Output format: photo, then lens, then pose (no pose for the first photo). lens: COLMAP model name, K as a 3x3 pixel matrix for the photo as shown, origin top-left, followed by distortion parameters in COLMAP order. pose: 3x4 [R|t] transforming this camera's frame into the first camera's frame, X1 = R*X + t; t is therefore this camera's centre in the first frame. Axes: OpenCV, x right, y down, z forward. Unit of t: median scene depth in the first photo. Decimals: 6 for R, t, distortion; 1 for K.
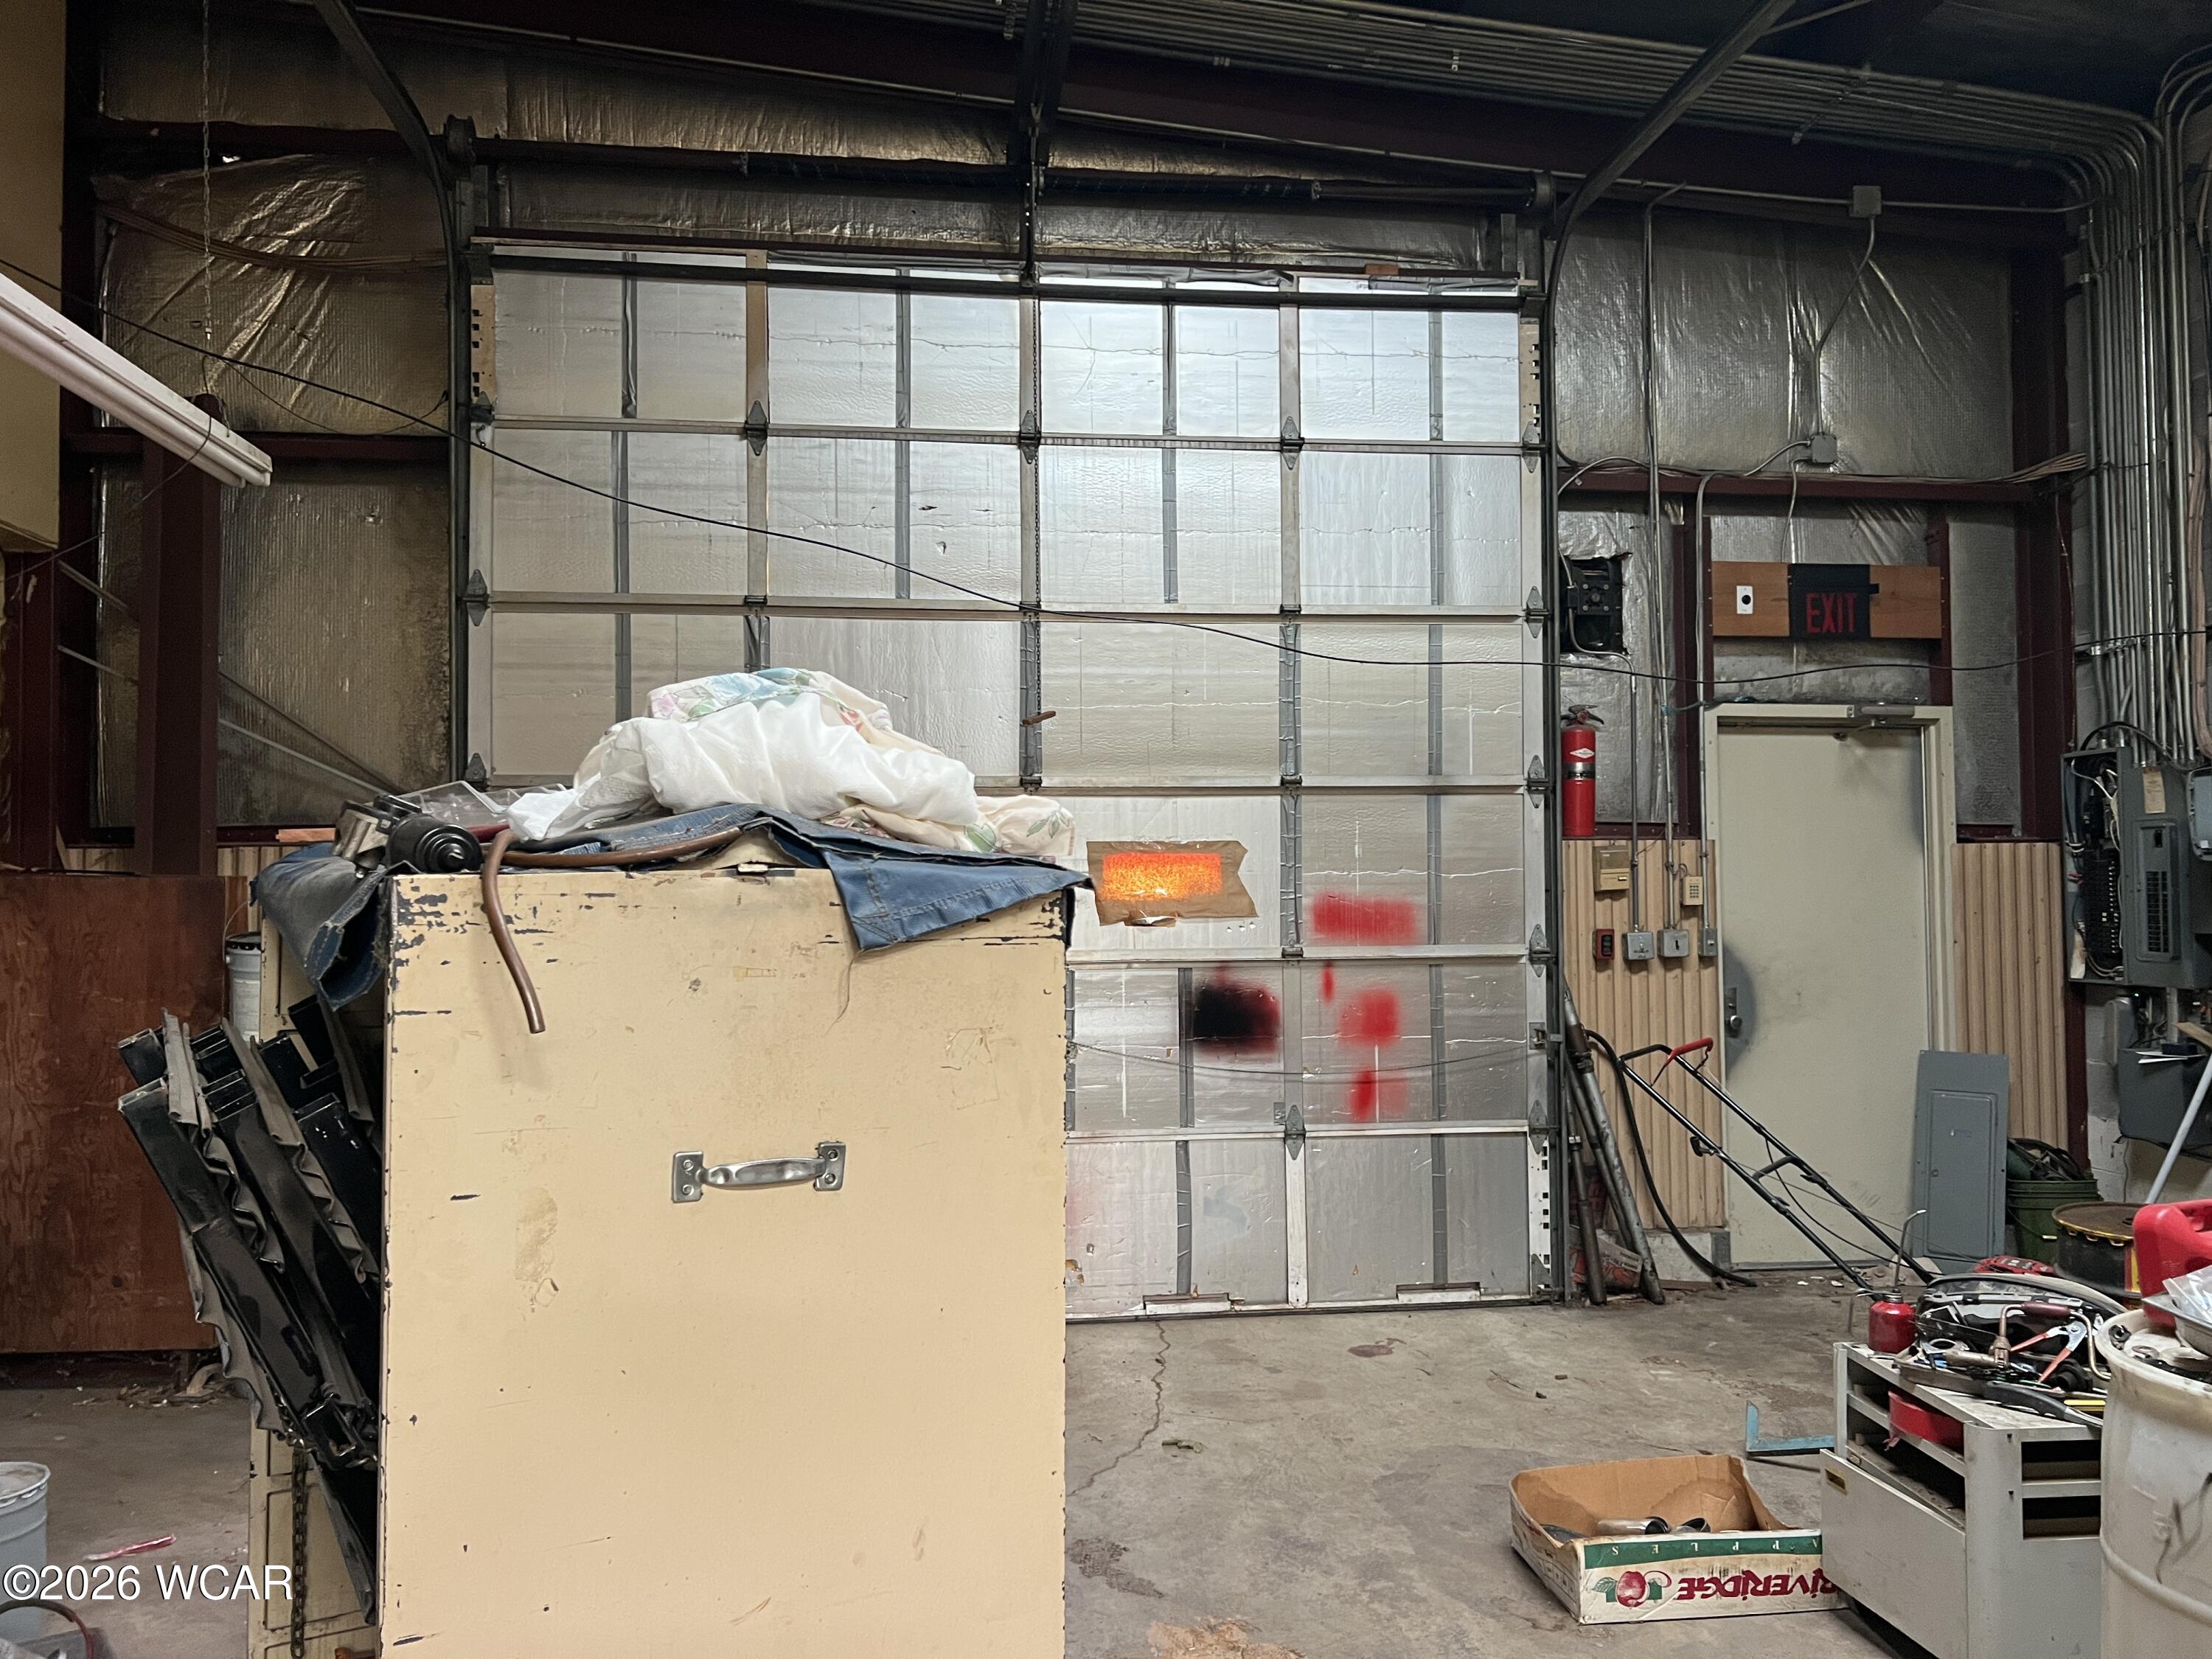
lens RADIAL K [[1648.2, 0, 1097.9], [0, 1648.2, 811.2], [0, 0, 1]] dist [0.055531, -0.046051]
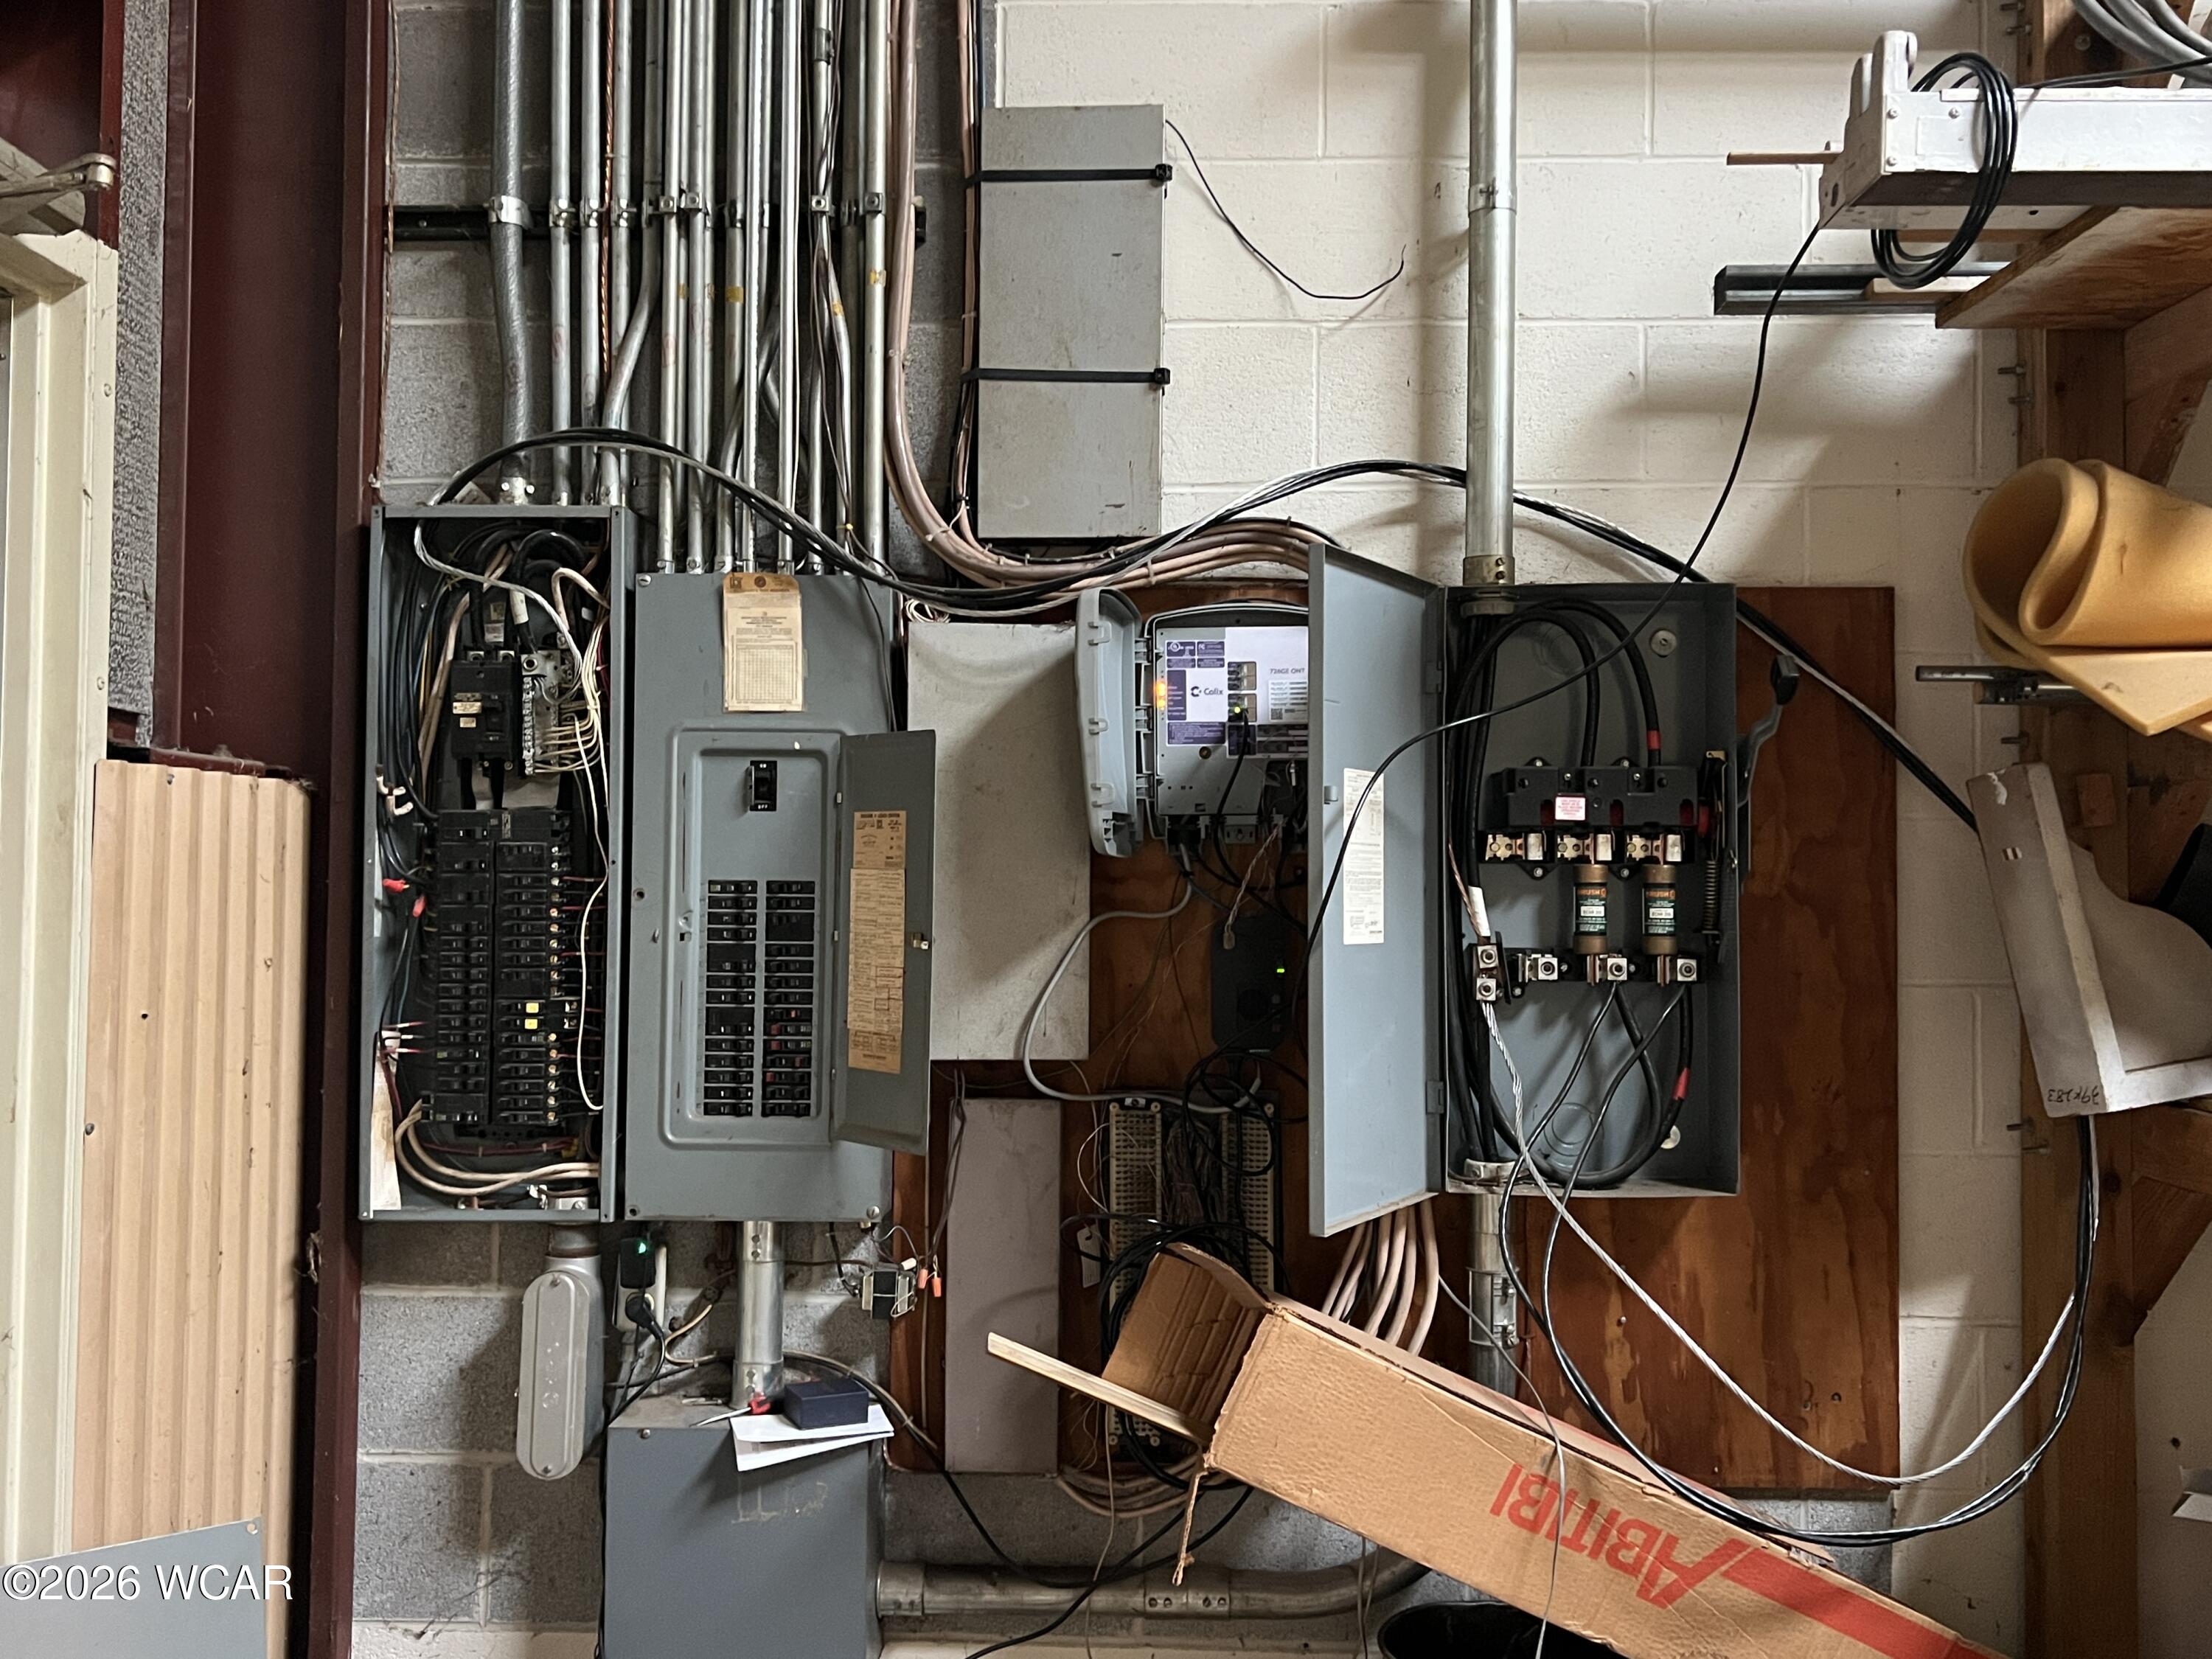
lens RADIAL K [[1980.6, 0, 1106.0], [0, 1980.6, 829.5], [0, 0, 1]] dist [-0.002251, -0.003177]
pose [[0.111560, 0.036240, 0.993097, 0.226151], [-0.054956, 0.998031, -0.030246, 0.032035], [-0.992237, -0.051202, 0.113332, 0.835787]]
